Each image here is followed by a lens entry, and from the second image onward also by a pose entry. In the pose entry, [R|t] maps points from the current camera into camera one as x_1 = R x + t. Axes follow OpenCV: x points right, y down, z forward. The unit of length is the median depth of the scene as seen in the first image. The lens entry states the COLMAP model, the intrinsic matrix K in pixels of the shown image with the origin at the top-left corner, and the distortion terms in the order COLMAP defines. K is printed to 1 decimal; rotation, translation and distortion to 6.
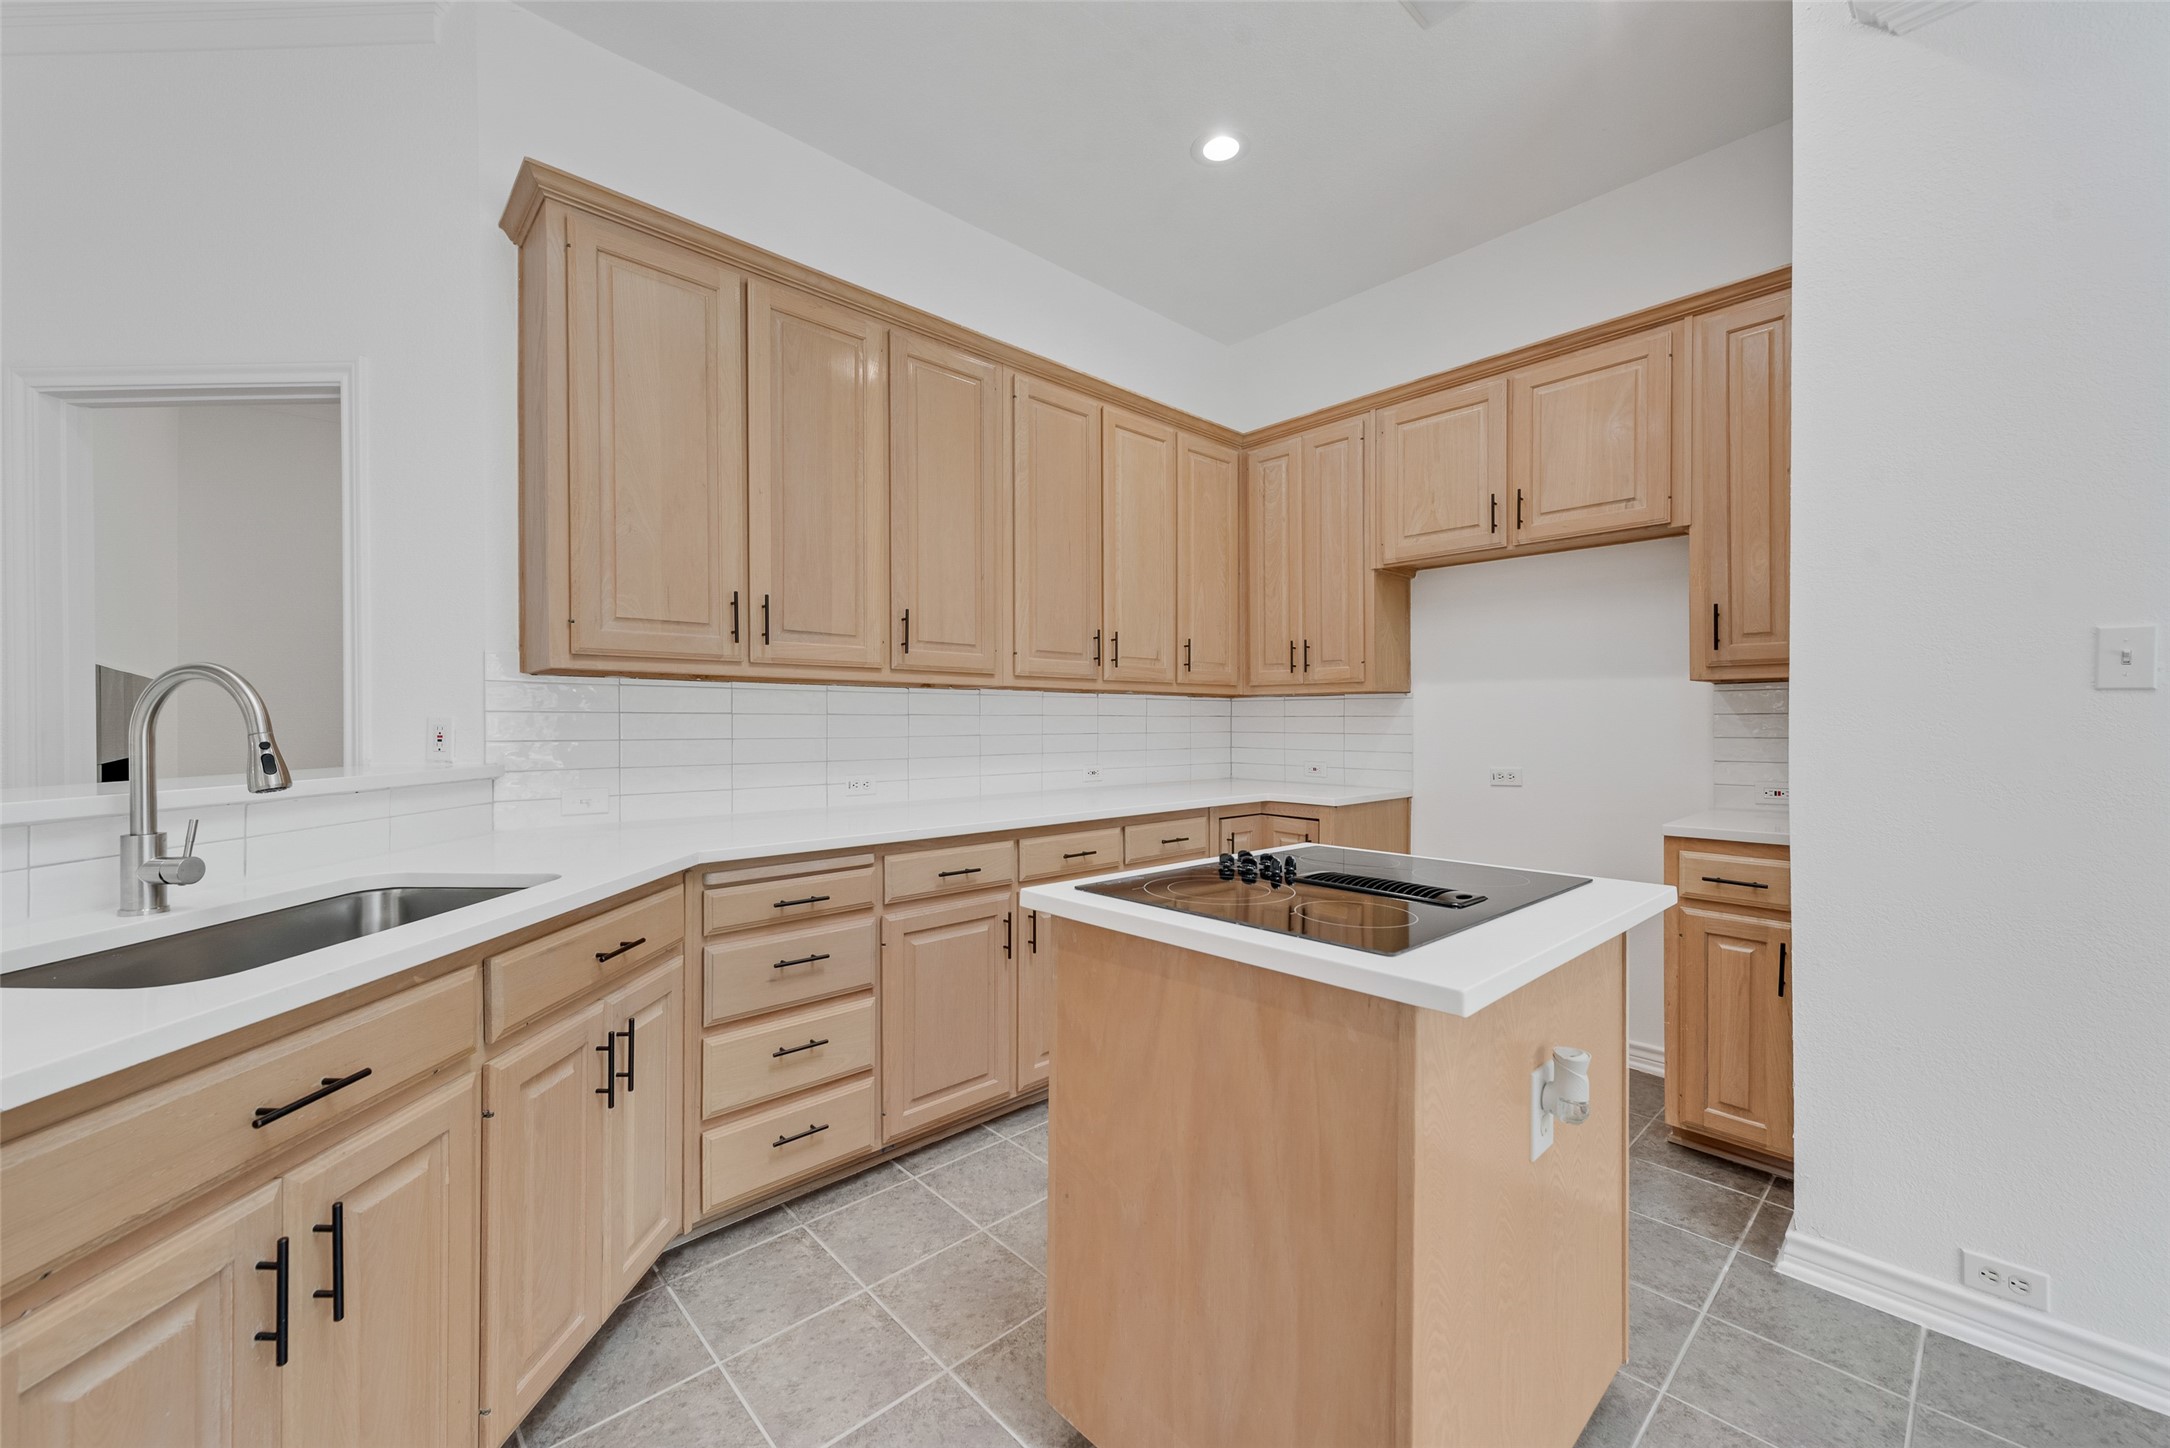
lens RADIAL K [[850.1, 0, 1081.1], [0, 850.1, 723.4], [0, 0, 1]] dist [0.011691, -0.002281]
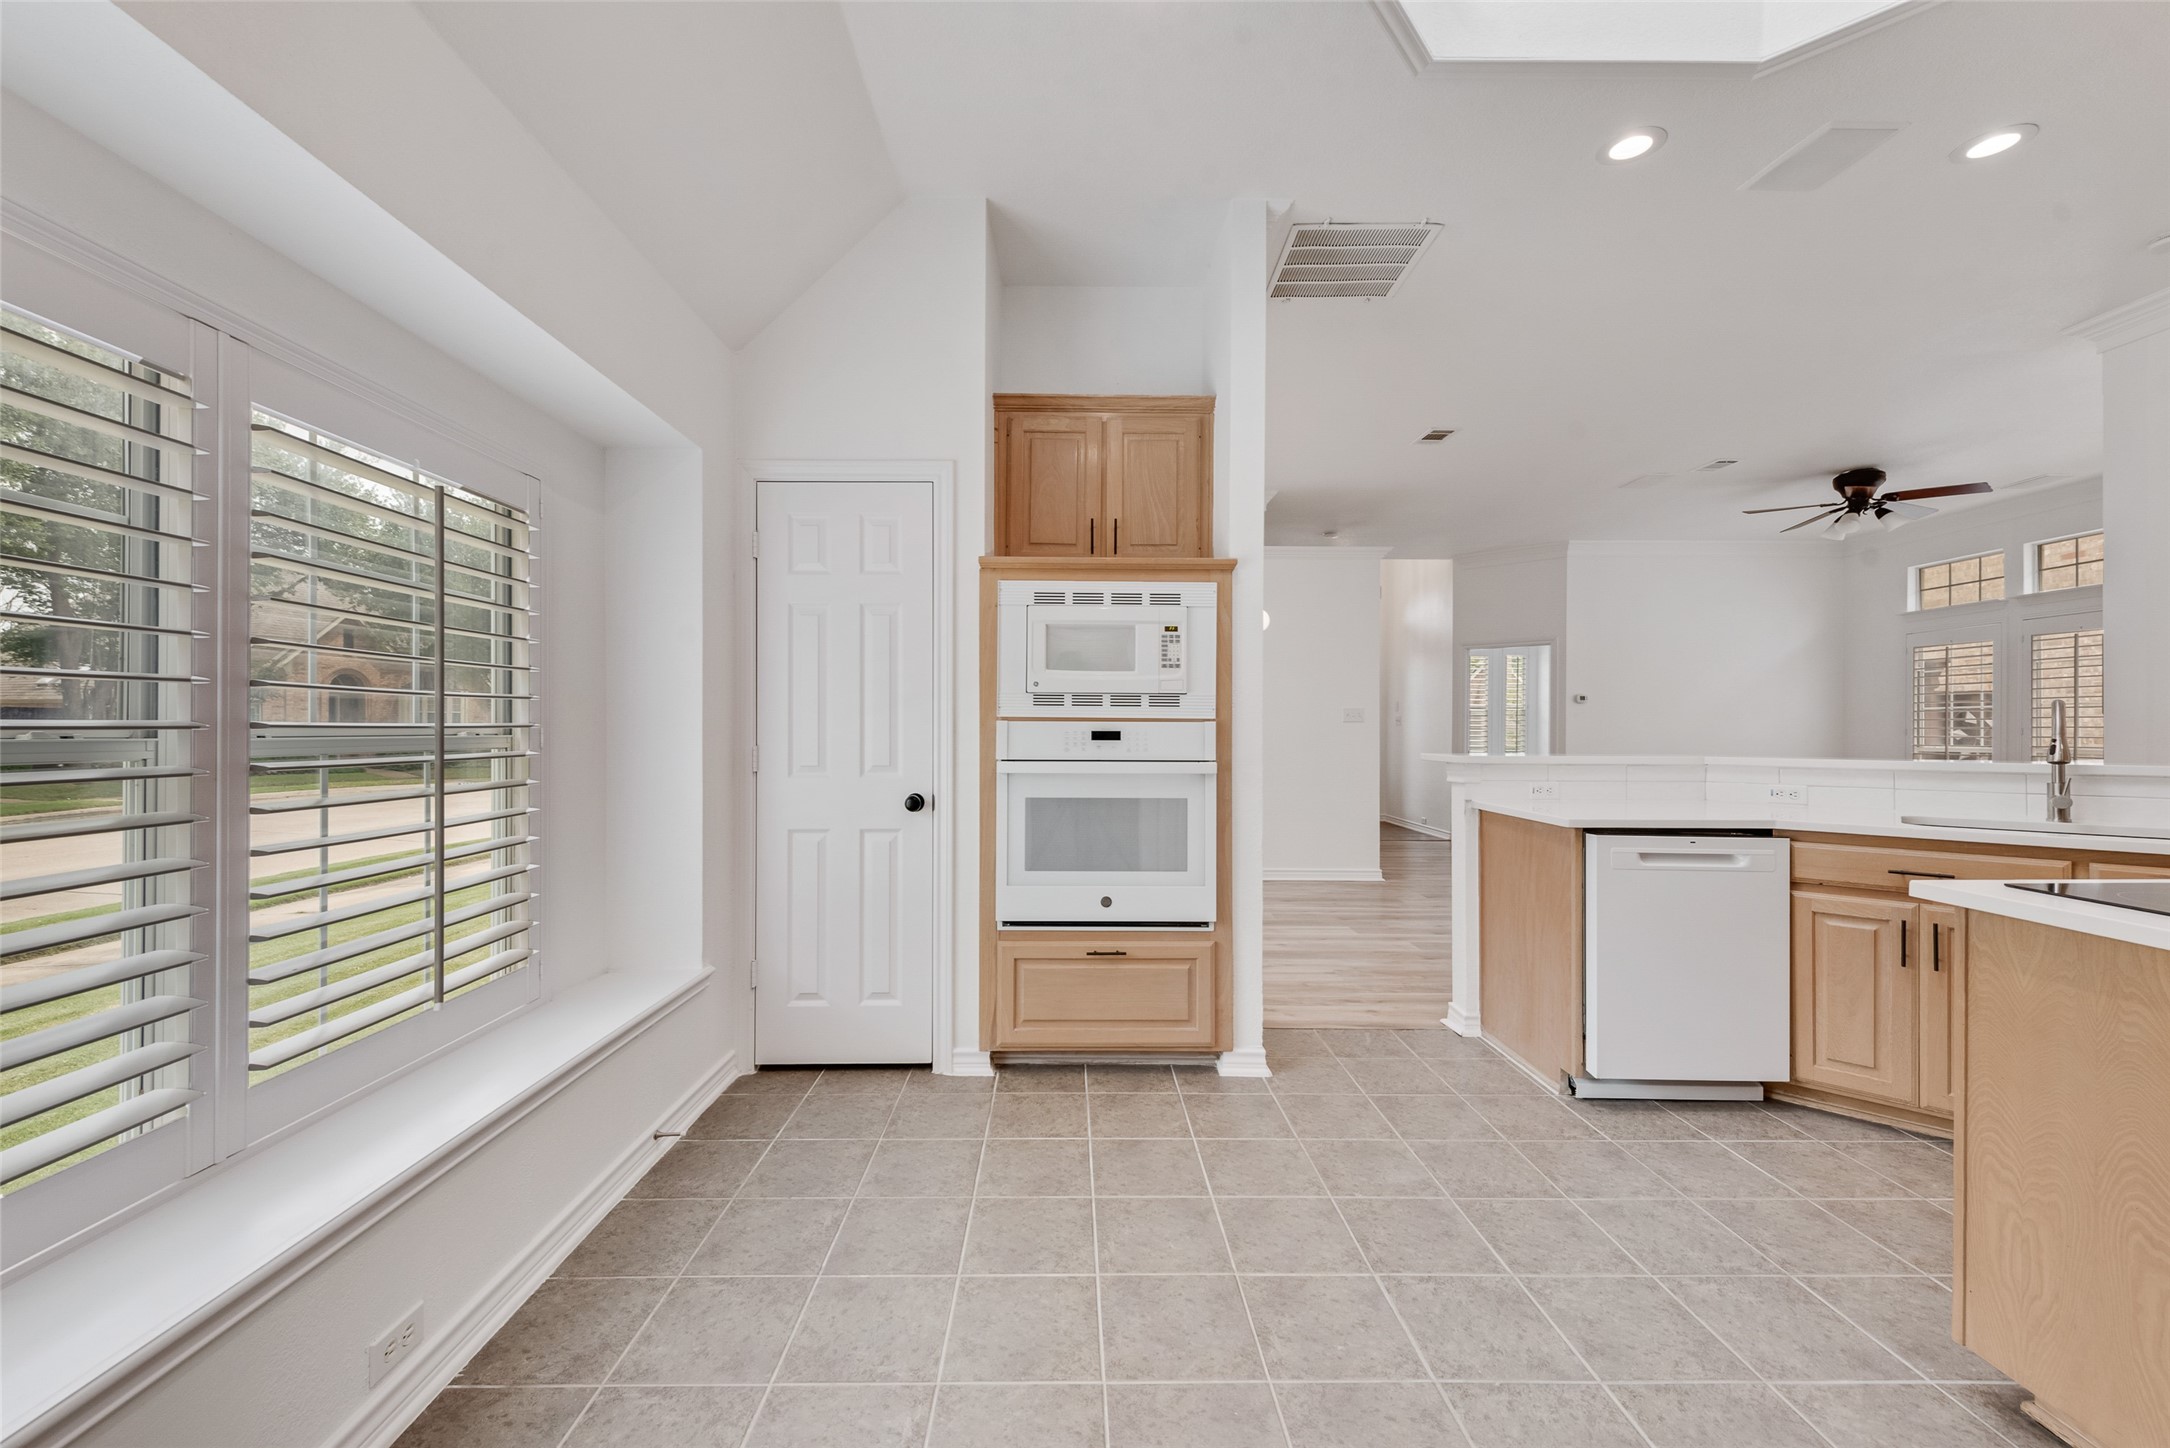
lens RADIAL K [[850.1, 0, 1081.1], [0, 850.1, 723.4], [0, 0, 1]] dist [0.011691, -0.002281]
pose [[-0.666205, -0.002091, -0.745766, 0.885177], [-0.004071, 0.999991, 0.000833, -0.003761], [0.745758, 0.003591, -0.666207, 0.271993]]
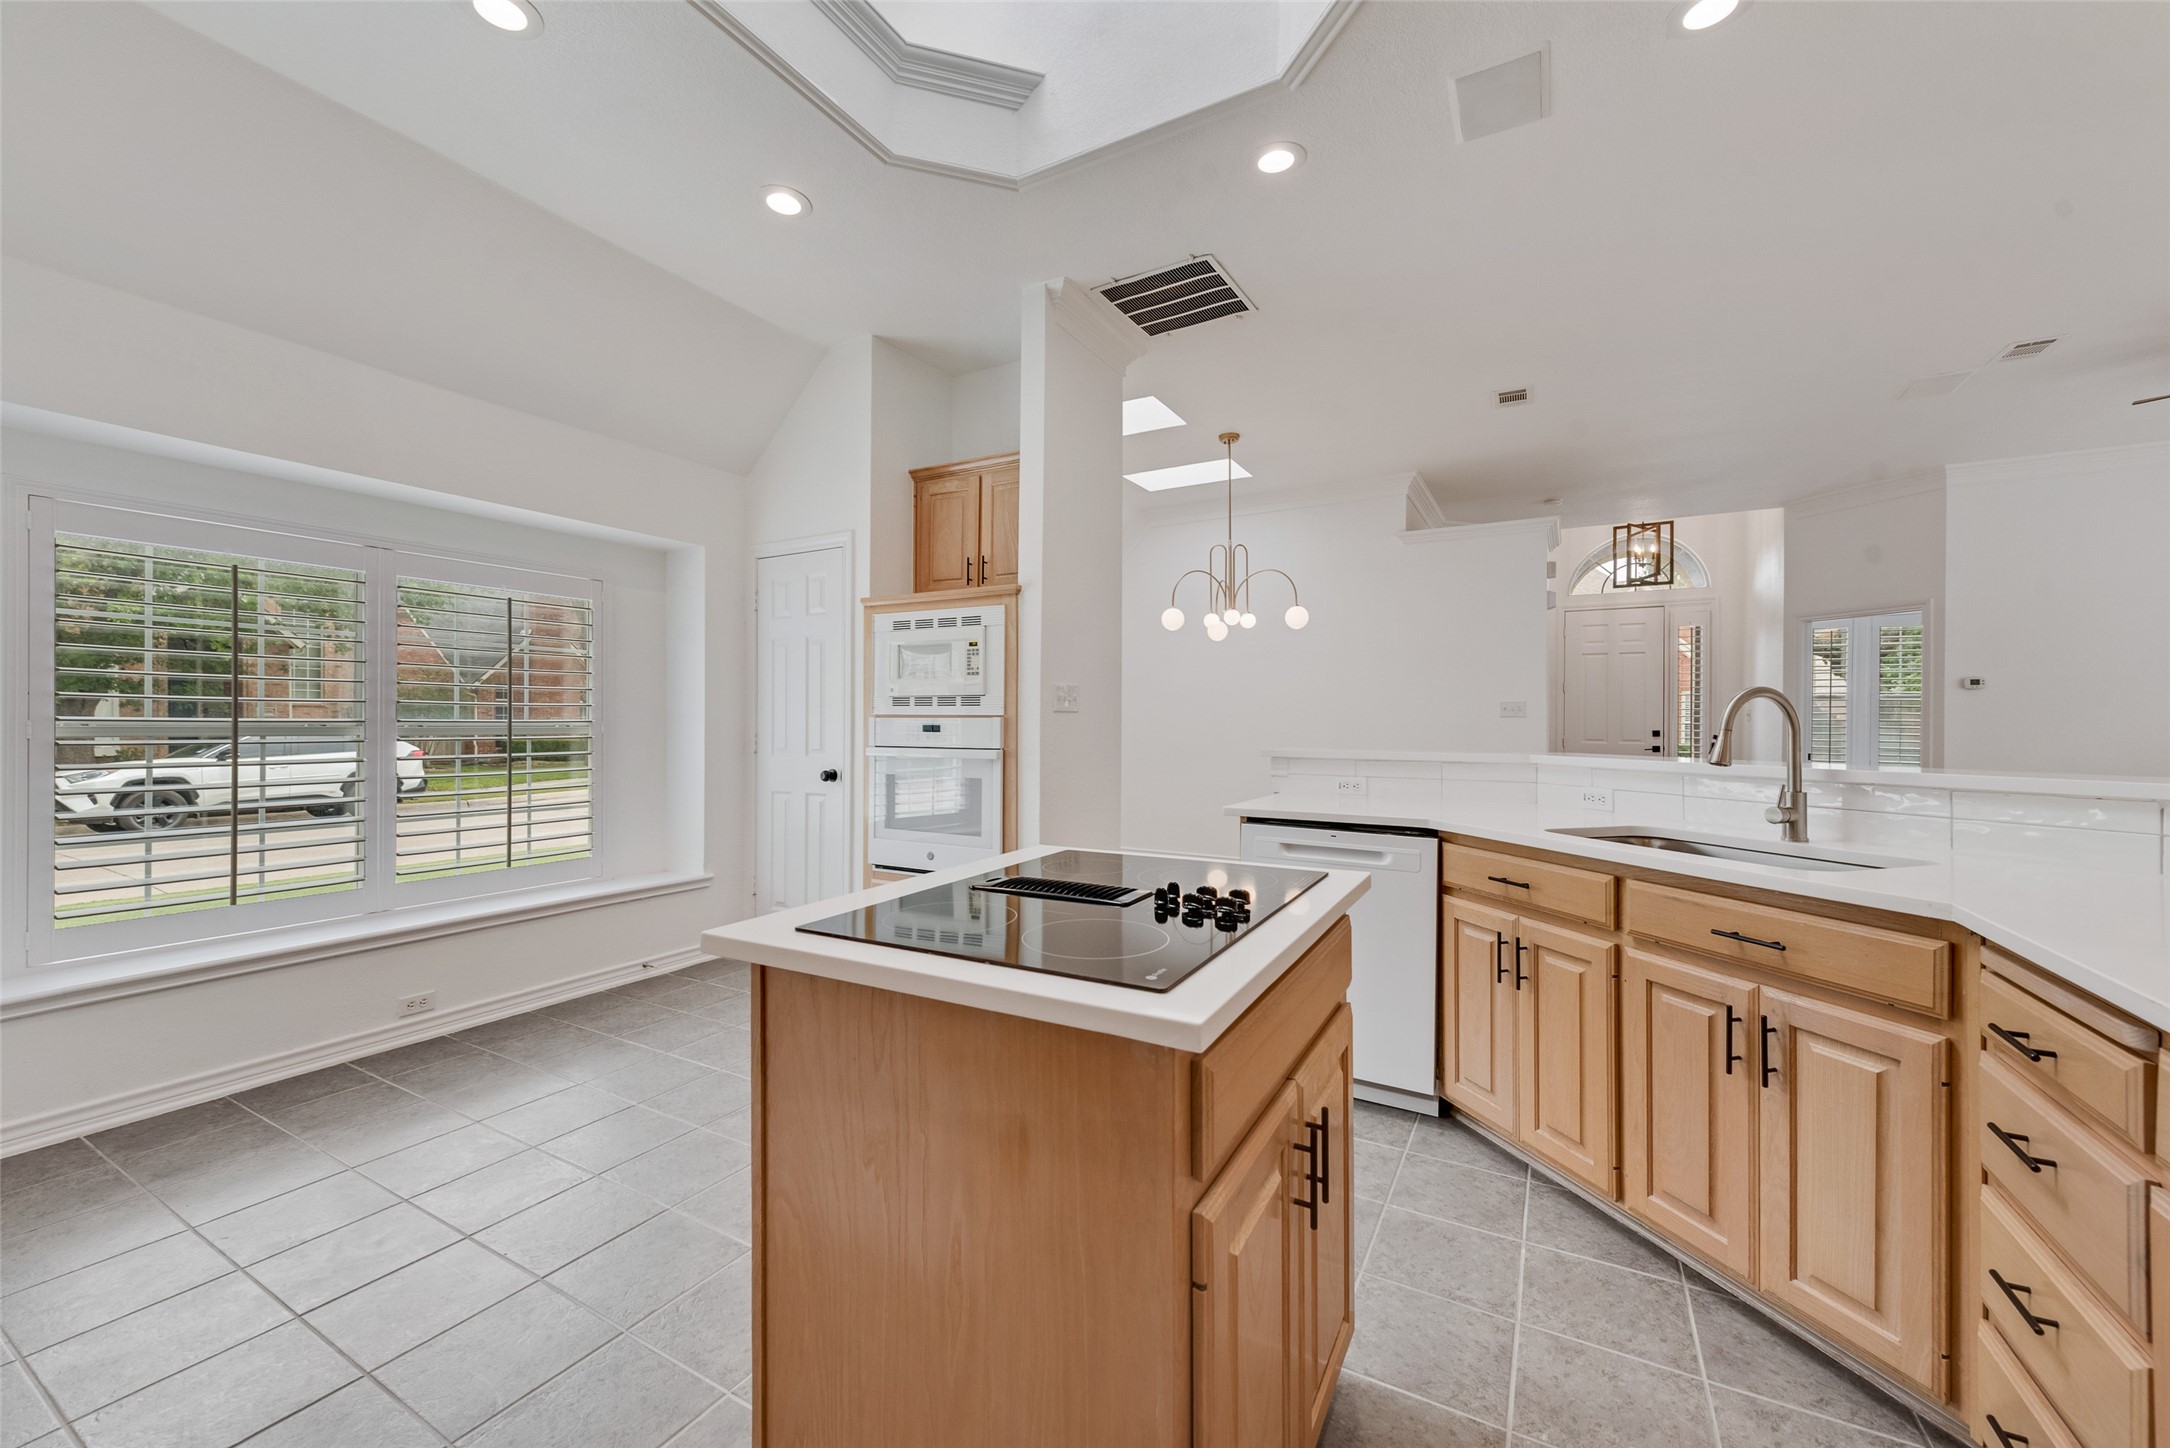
lens RADIAL K [[850.1, 0, 1081.1], [0, 850.1, 723.4], [0, 0, 1]] dist [0.011691, -0.002281]
pose [[-0.952764, 0.000903, -0.303711, 0.302611], [-0.001079, 0.999979, 0.006359, -0.004999], [0.303710, 0.006386, -0.952743, 0.935262]]
